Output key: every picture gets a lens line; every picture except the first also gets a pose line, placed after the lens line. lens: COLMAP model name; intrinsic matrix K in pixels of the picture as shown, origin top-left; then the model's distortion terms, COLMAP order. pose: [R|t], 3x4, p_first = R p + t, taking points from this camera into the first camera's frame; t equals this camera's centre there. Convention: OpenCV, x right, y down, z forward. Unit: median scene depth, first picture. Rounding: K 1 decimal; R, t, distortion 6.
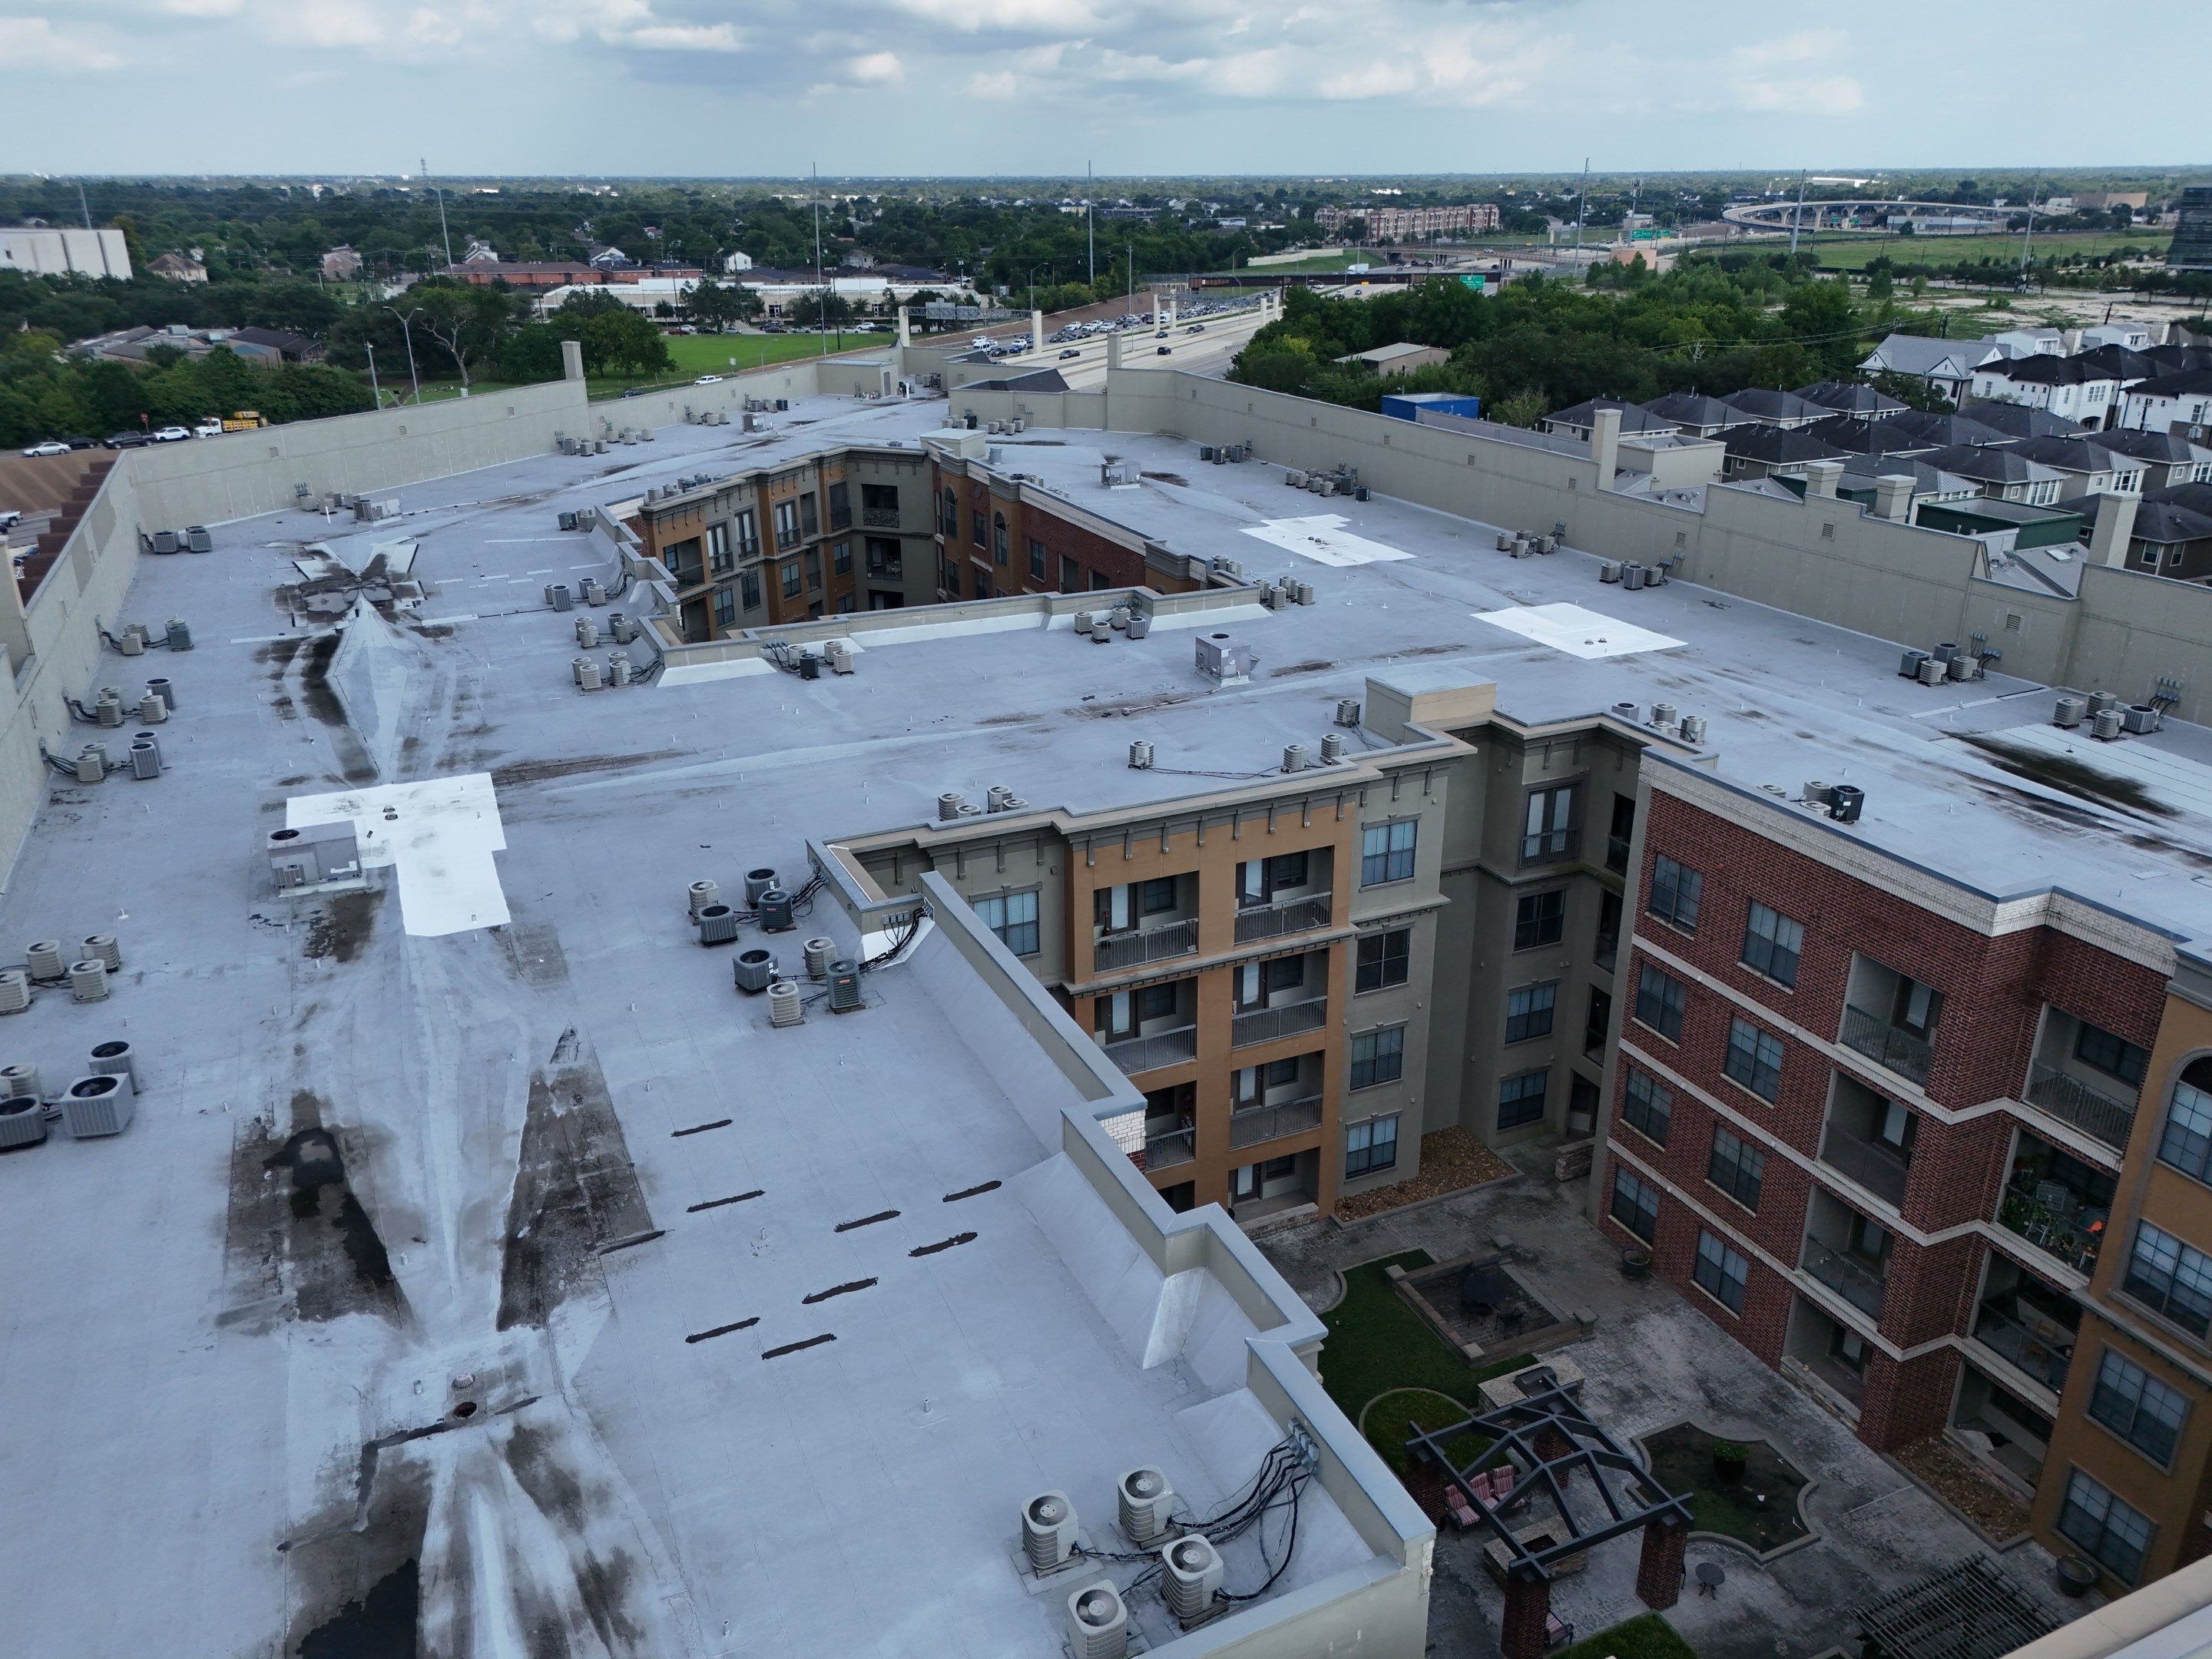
lens RADIAL K [[1627.9, 0, 1111.5], [0, 1627.9, 827.7], [0, 0, 1]] dist [0.061862, -0.051916]
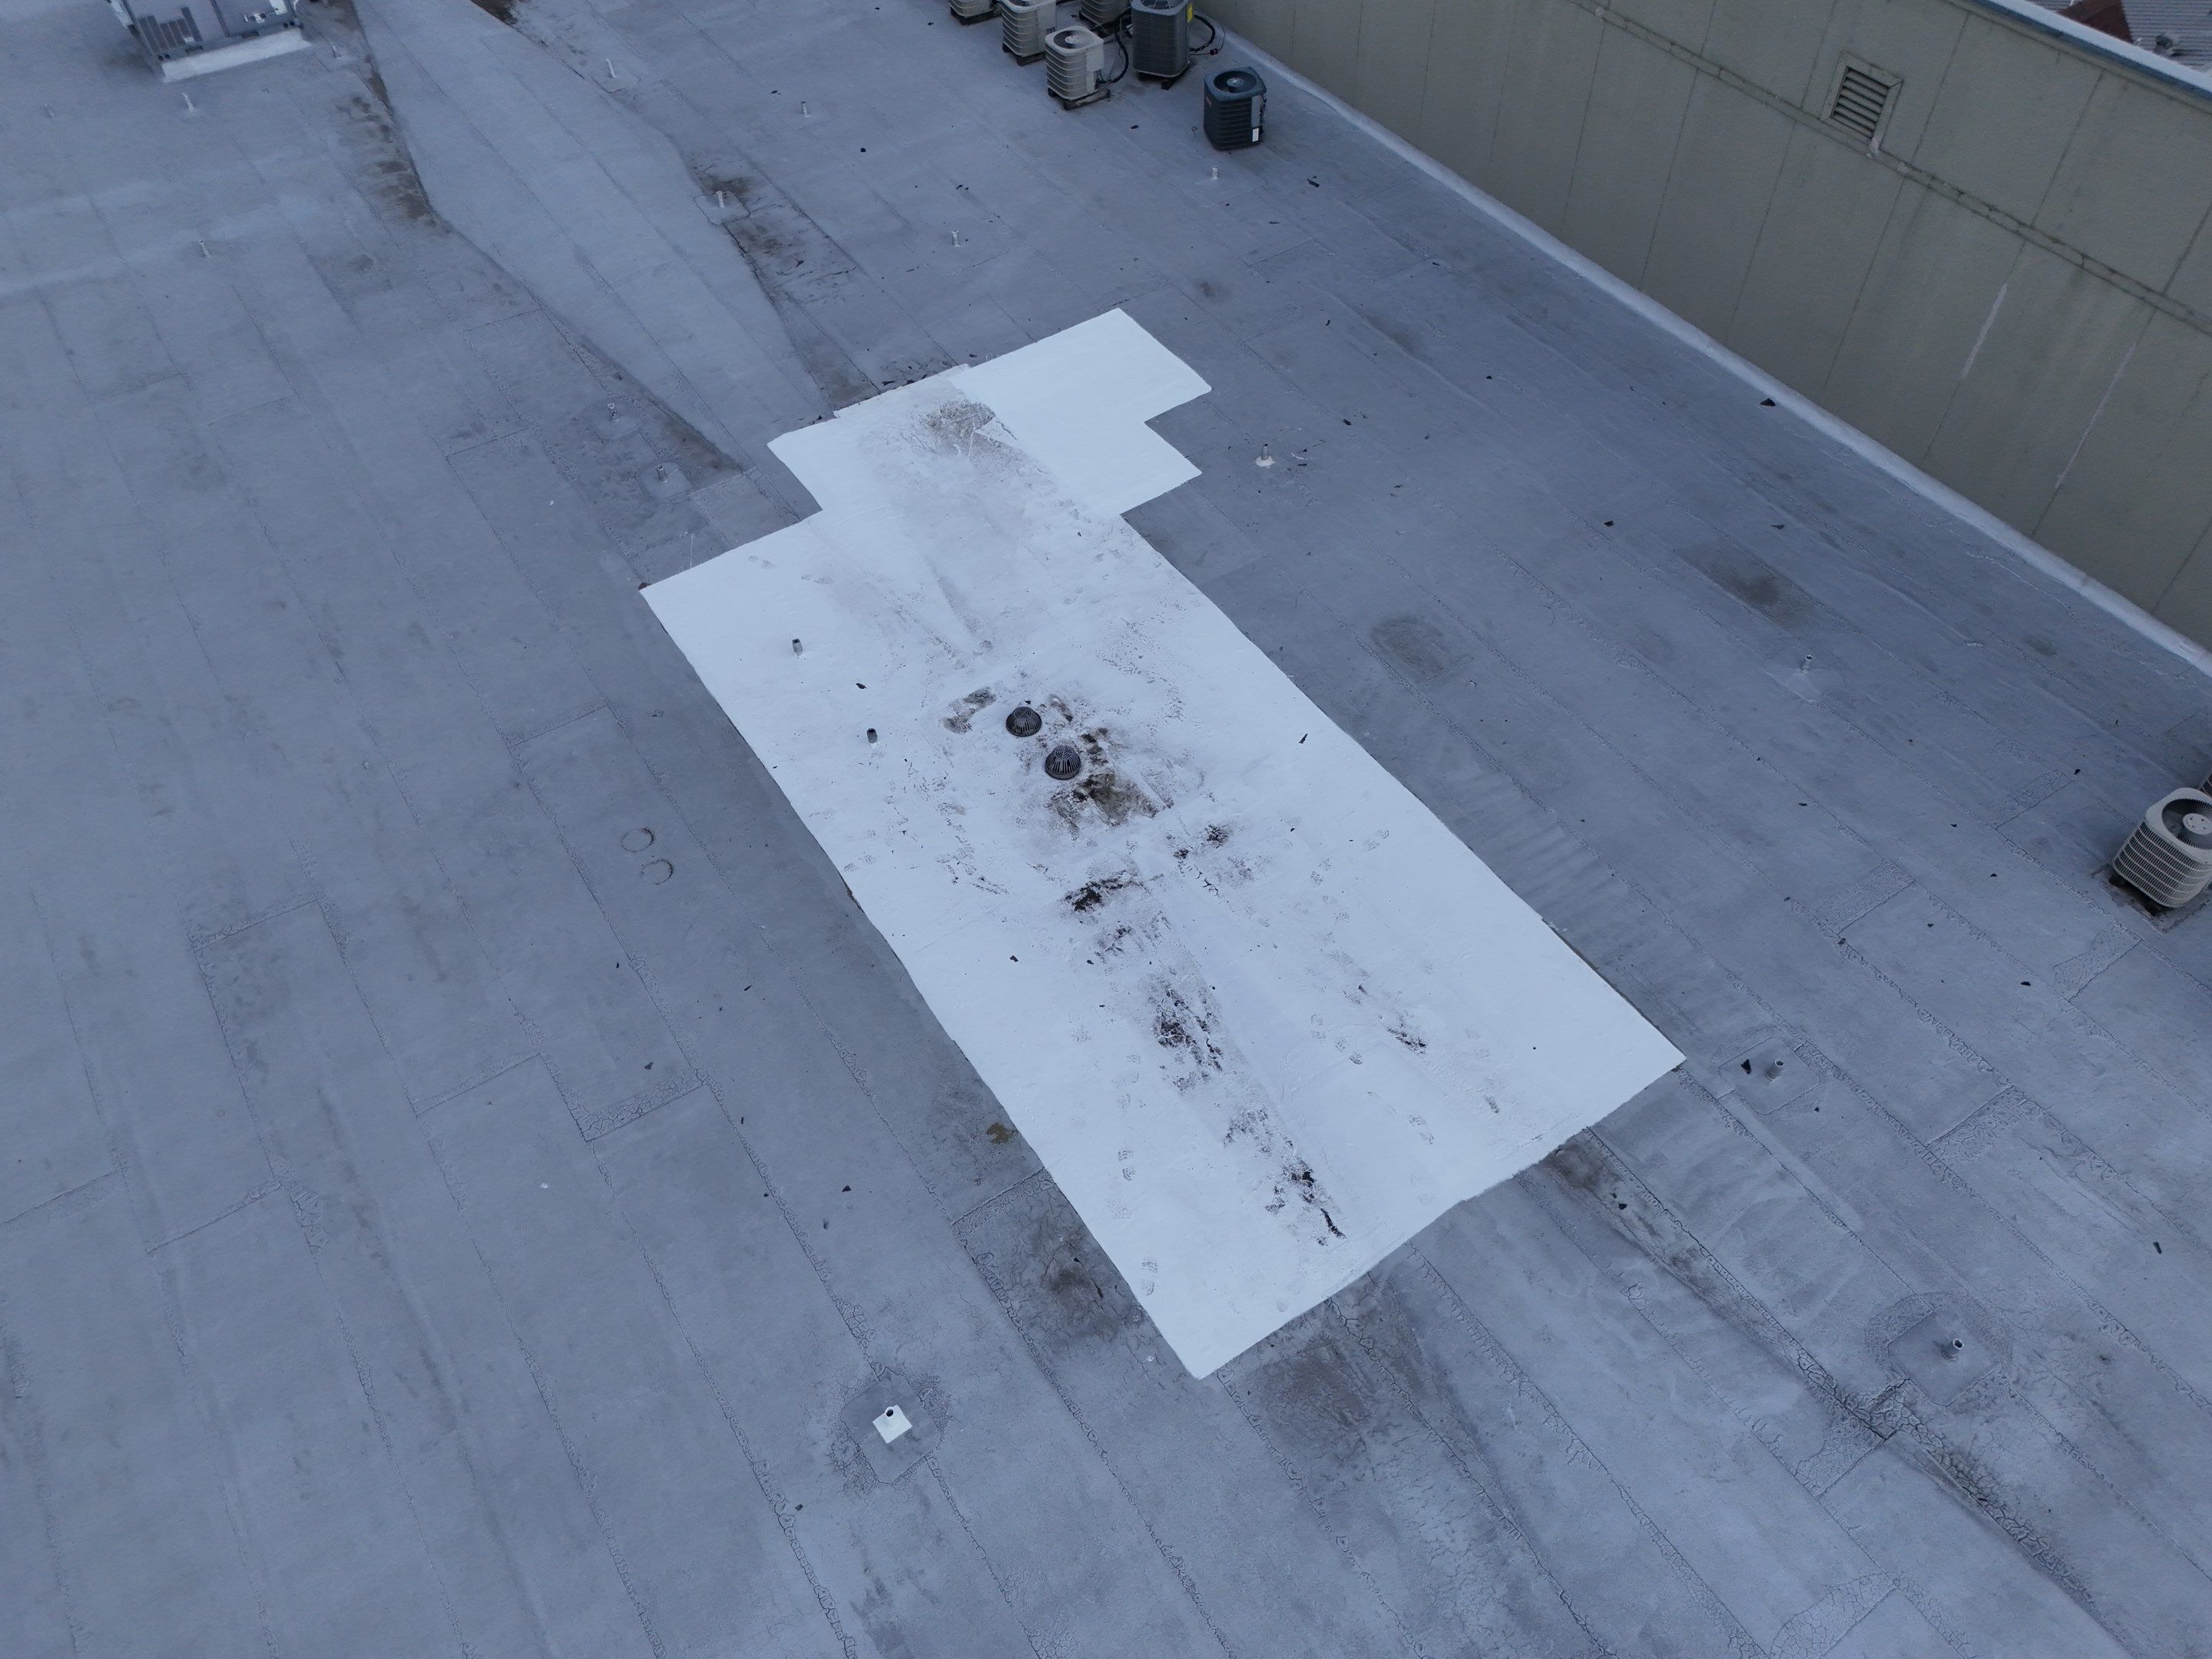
lens RADIAL K [[1635.3, 0, 1116.3], [0, 1635.3, 827.7], [0, 0, 1]] dist [0.073826, -0.059557]
pose [[0.987549, -0.128690, 0.090475, 0.174751], [0.069557, 0.873071, 0.482607, -0.386766], [-0.141097, -0.470305, 0.871151, 1.267117]]
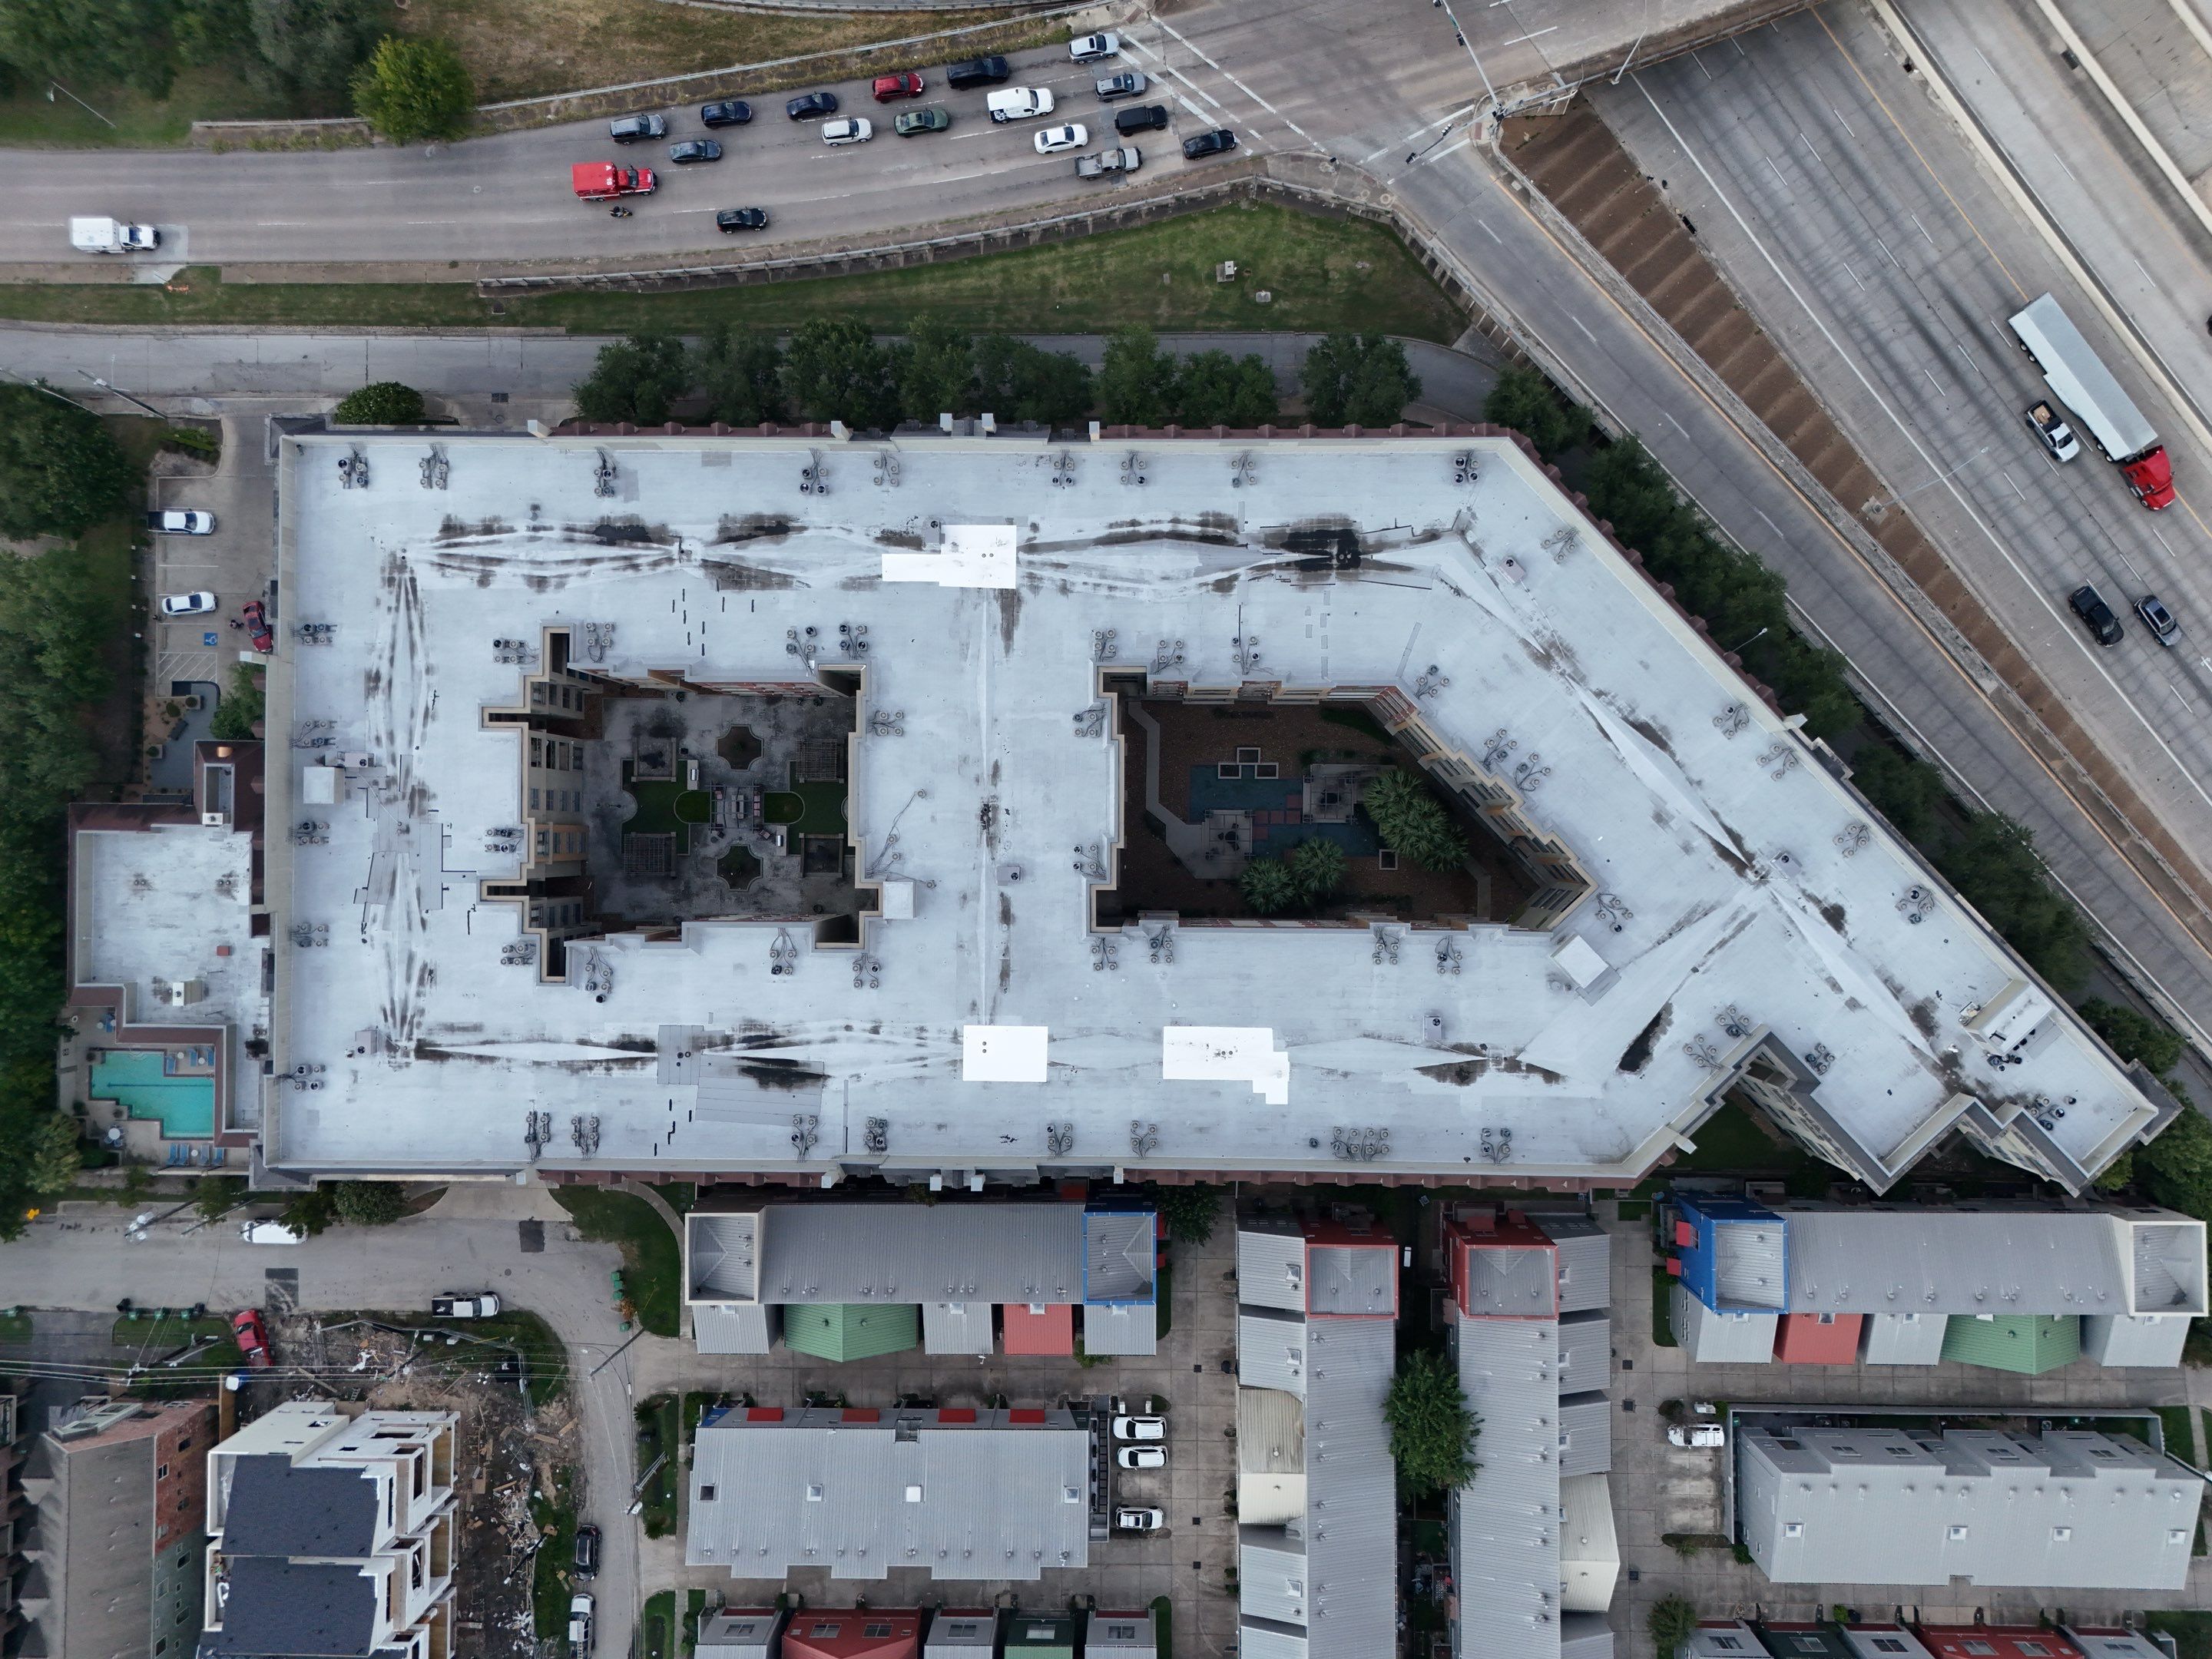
lens RADIAL K [[1772.2, 0, 1107.6], [0, 1772.2, 832.2], [0, 0, 1]] dist [0.207021, -0.670080]
pose [[-0.421708, 0.906715, 0.005438, -0.070202], [-0.313446, -0.151405, 0.937458, -2.864304], [0.850831, 0.393629, 0.348055, 0.201808]]
